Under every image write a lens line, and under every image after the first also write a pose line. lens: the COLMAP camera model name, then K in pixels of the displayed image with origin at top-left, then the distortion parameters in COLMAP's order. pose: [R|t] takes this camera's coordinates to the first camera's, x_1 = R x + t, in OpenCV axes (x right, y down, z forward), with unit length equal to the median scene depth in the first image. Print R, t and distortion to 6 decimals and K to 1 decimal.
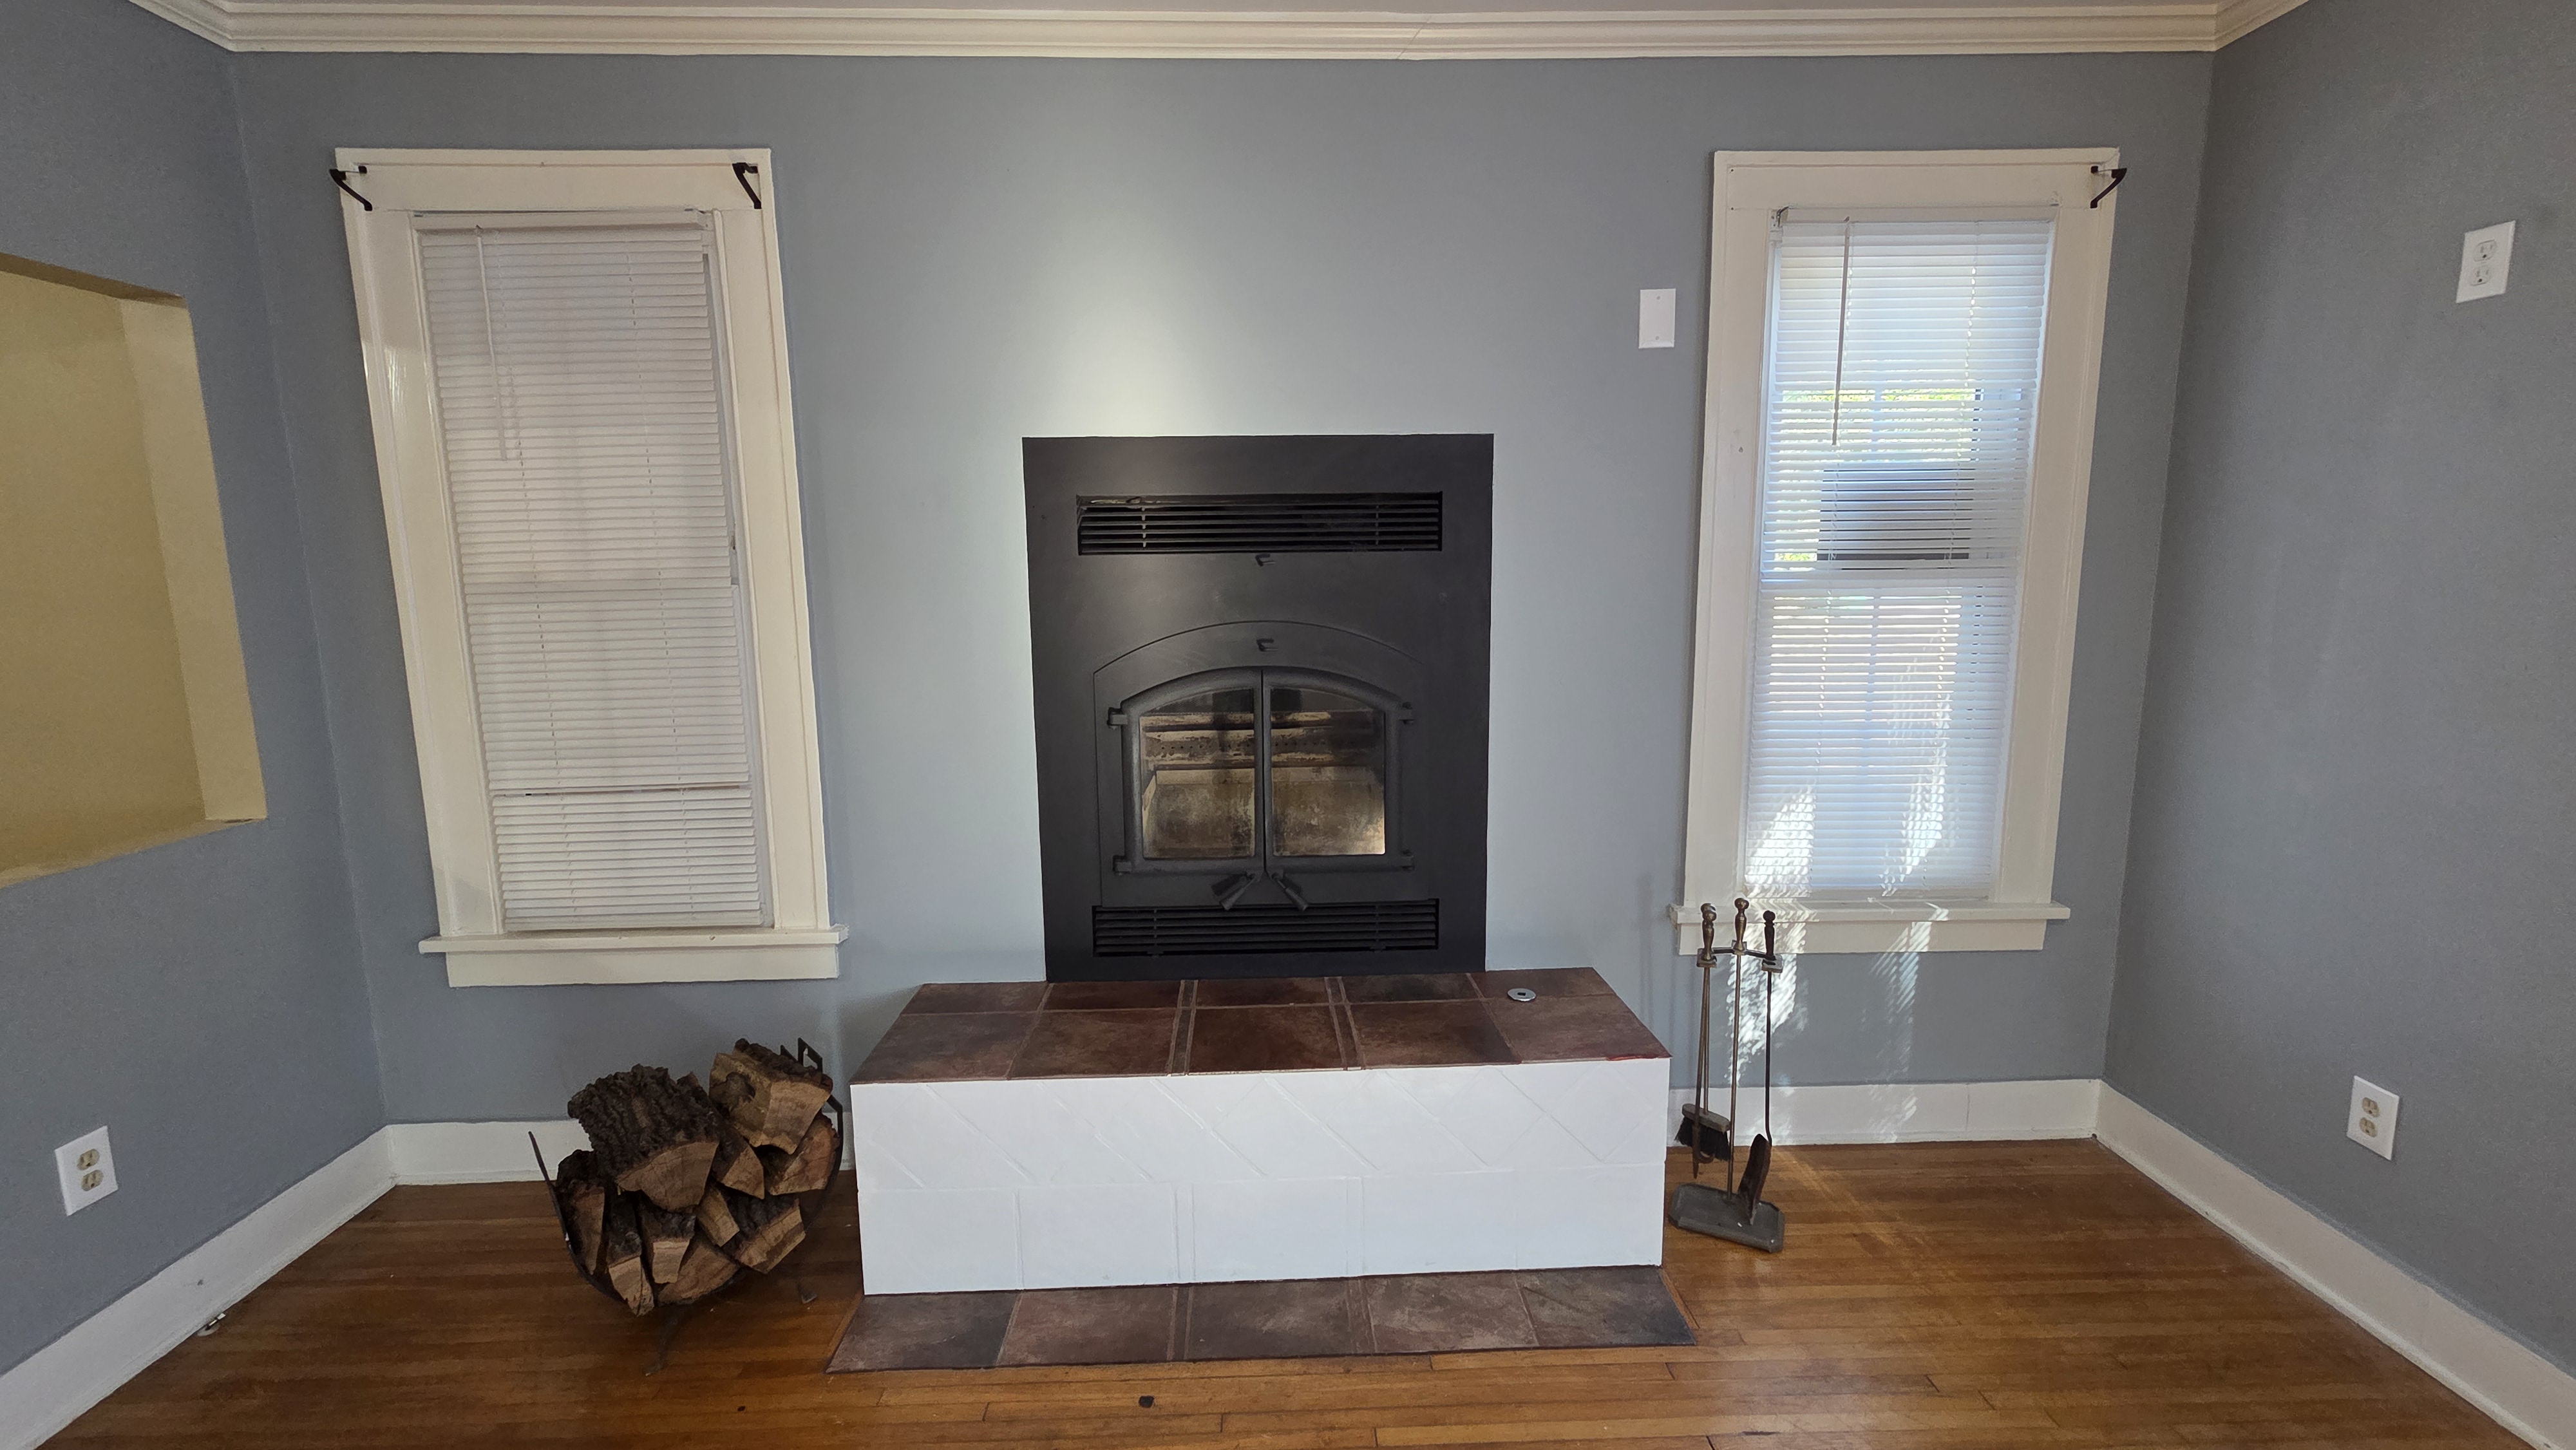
lens RADIAL K [[1049.9, 0, 1290.3], [0, 1049.9, 715.5], [0, 0, 1]] dist [0.001161, -0.000032]
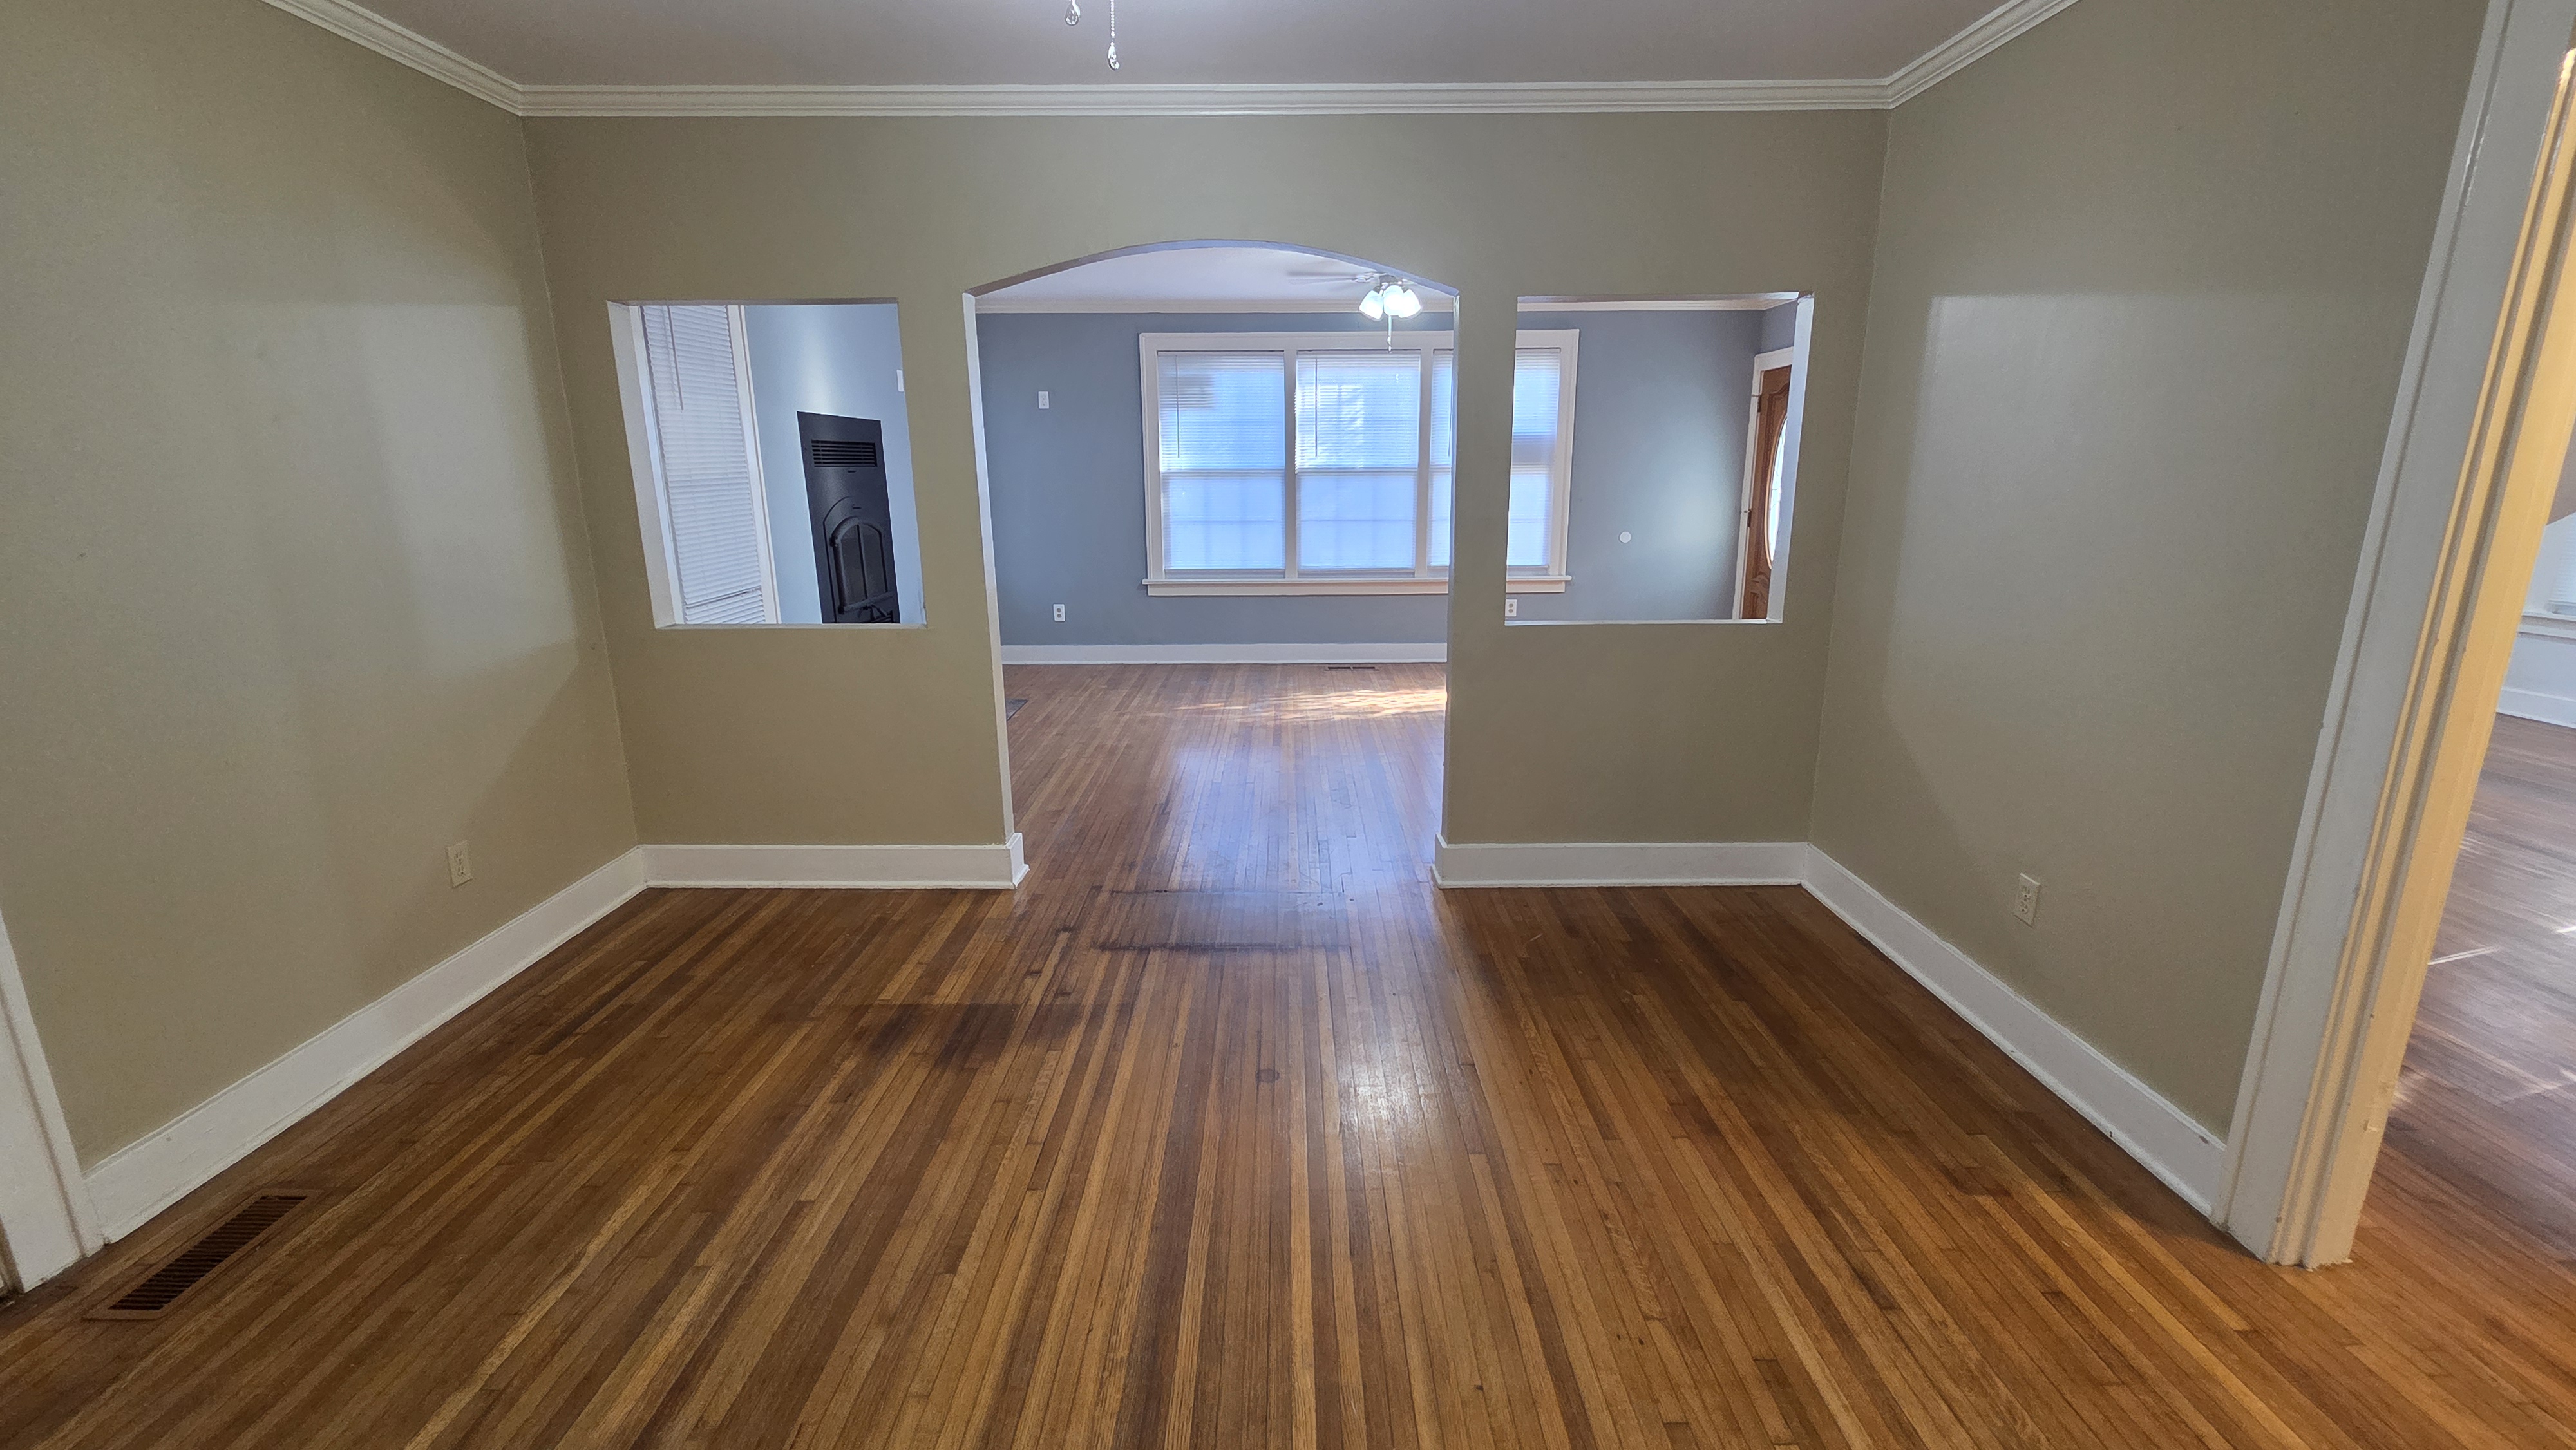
lens RADIAL K [[1049.9, 0, 1290.3], [0, 1049.9, 715.5], [0, 0, 1]] dist [0.001161, -0.000032]
pose [[0.024121, -0.221104, 0.974952, -2.470297], [0.154526, 0.964340, 0.214874, 0.031985], [-0.987694, 0.145472, 0.057427, -0.031729]]
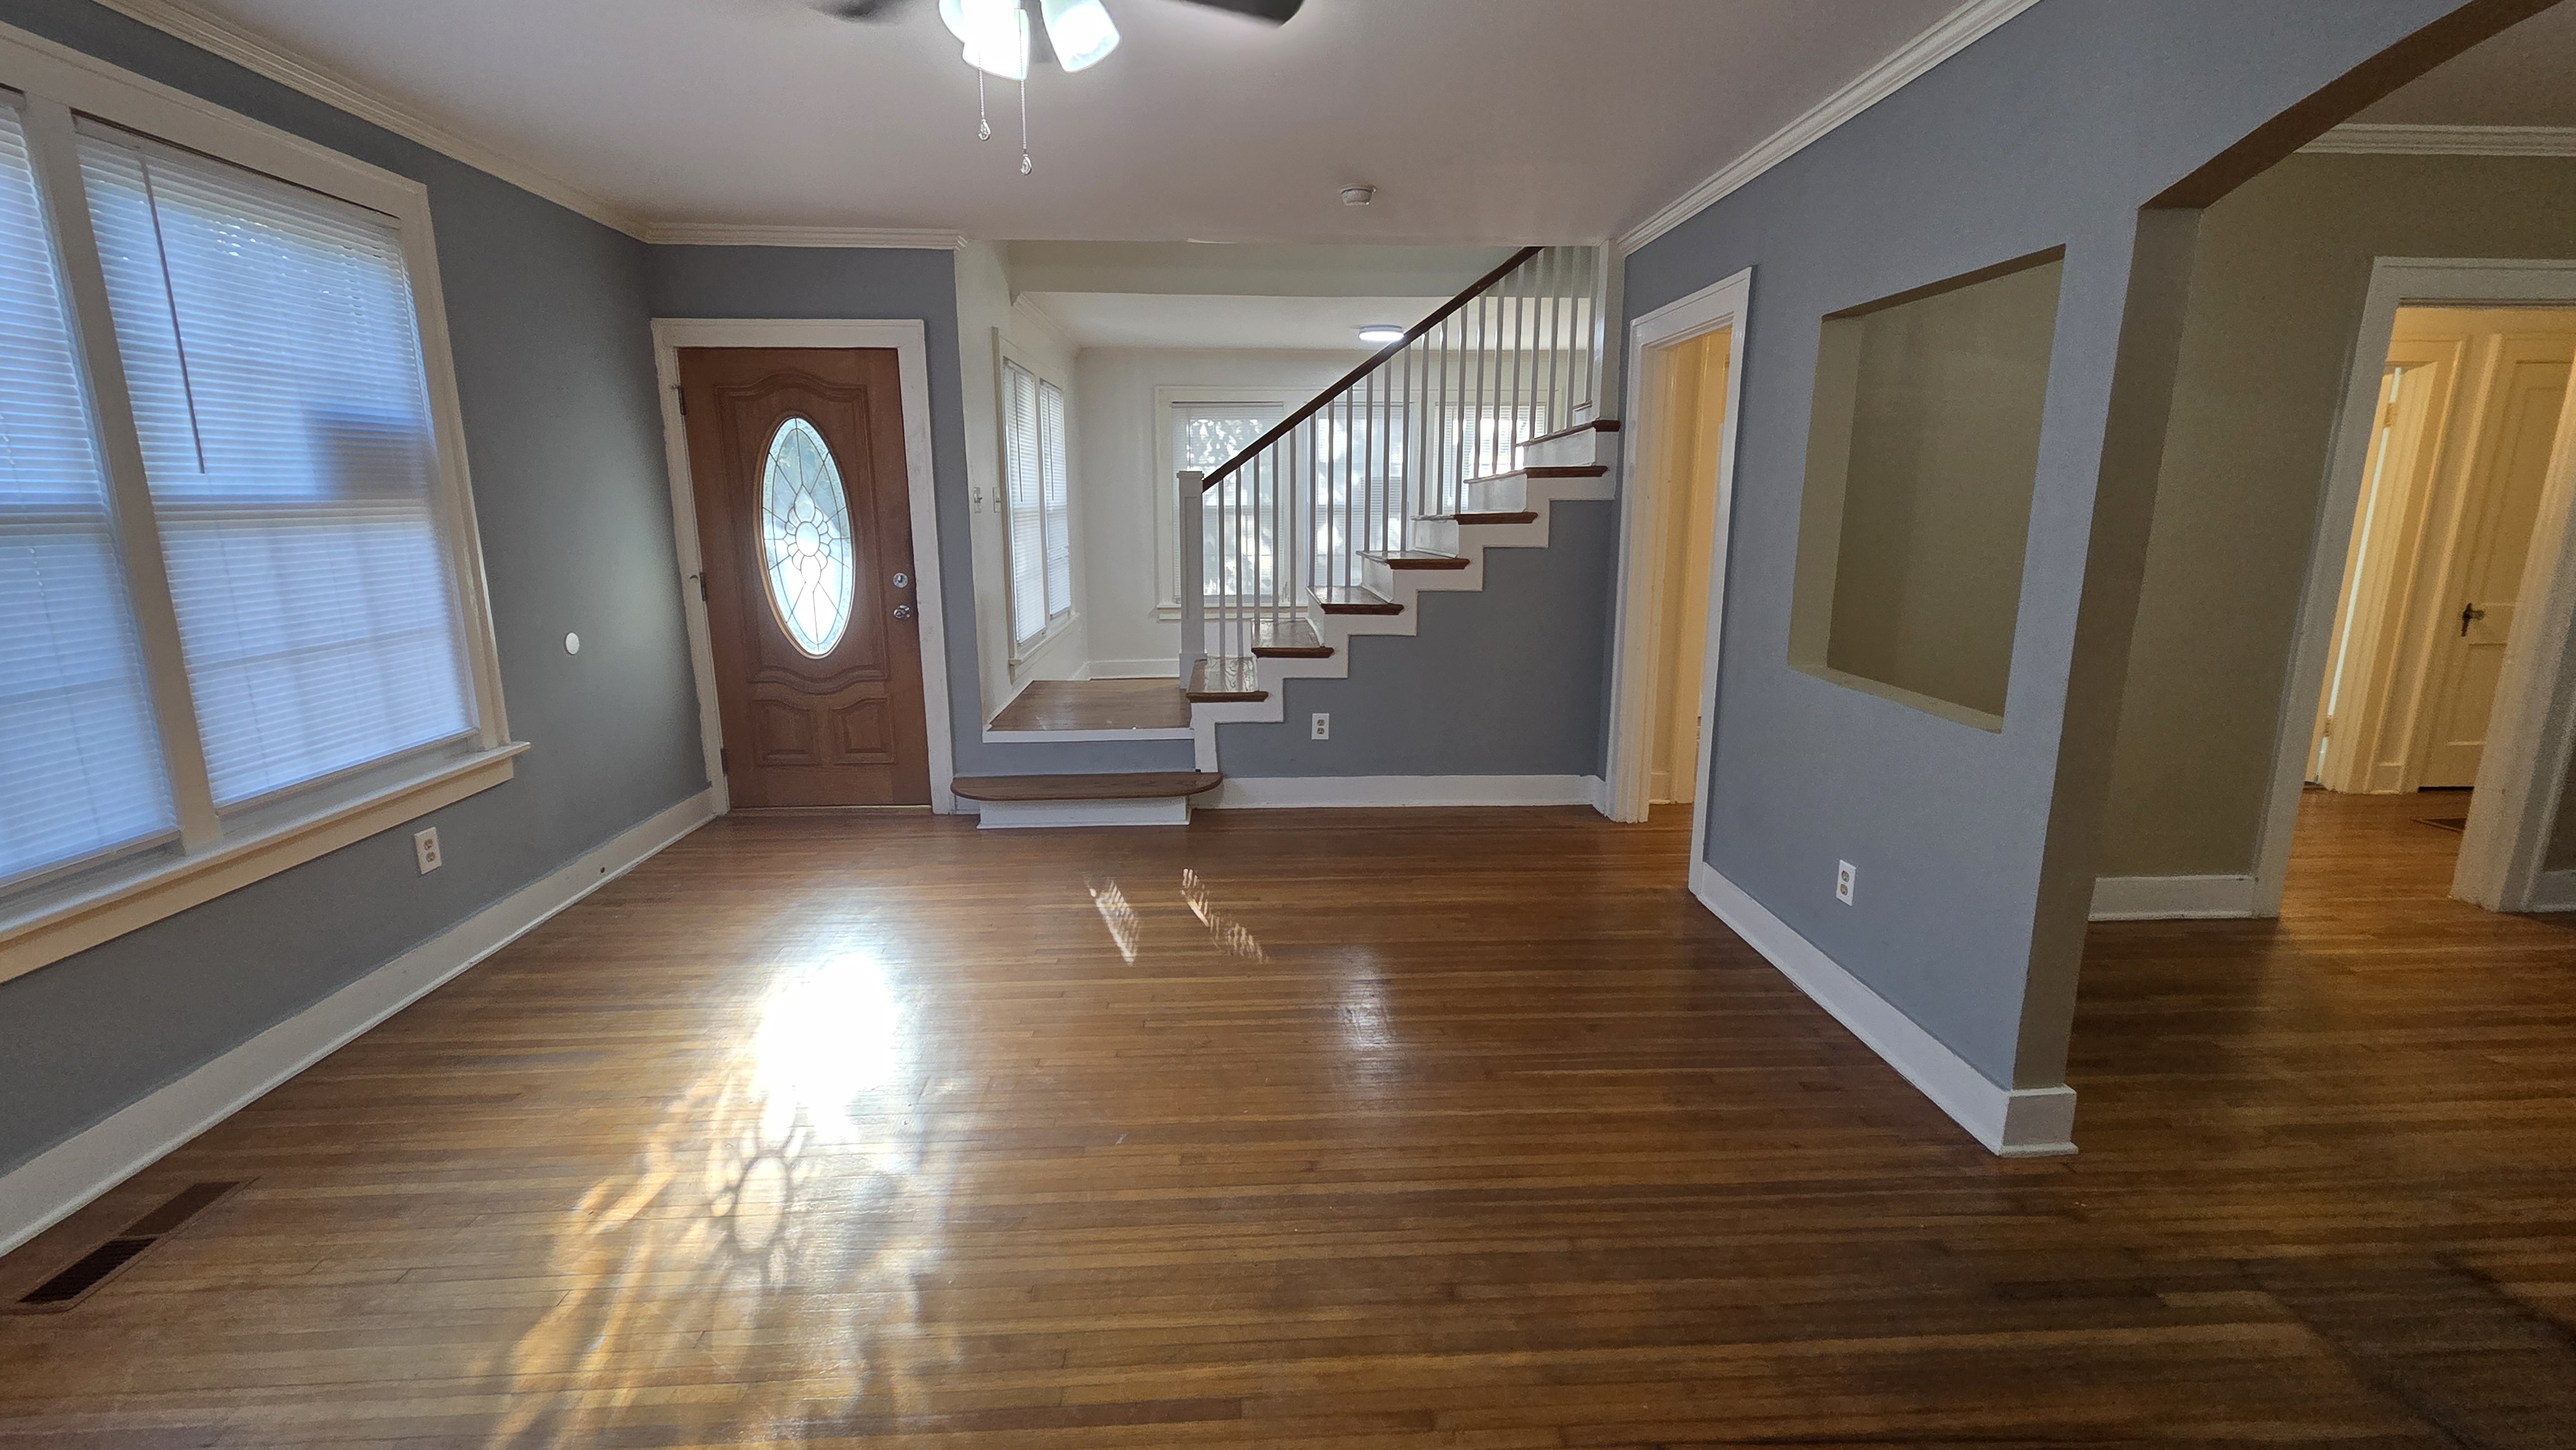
lens RADIAL K [[1049.9, 0, 1290.3], [0, 1049.9, 715.5], [0, 0, 1]] dist [0.001161, -0.000032]
pose [[-0.999574, 0.017992, -0.022975, -0.179226], [0.008922, 0.938033, 0.346432, -0.095382], [0.027784, 0.346079, -0.937794, 0.663715]]
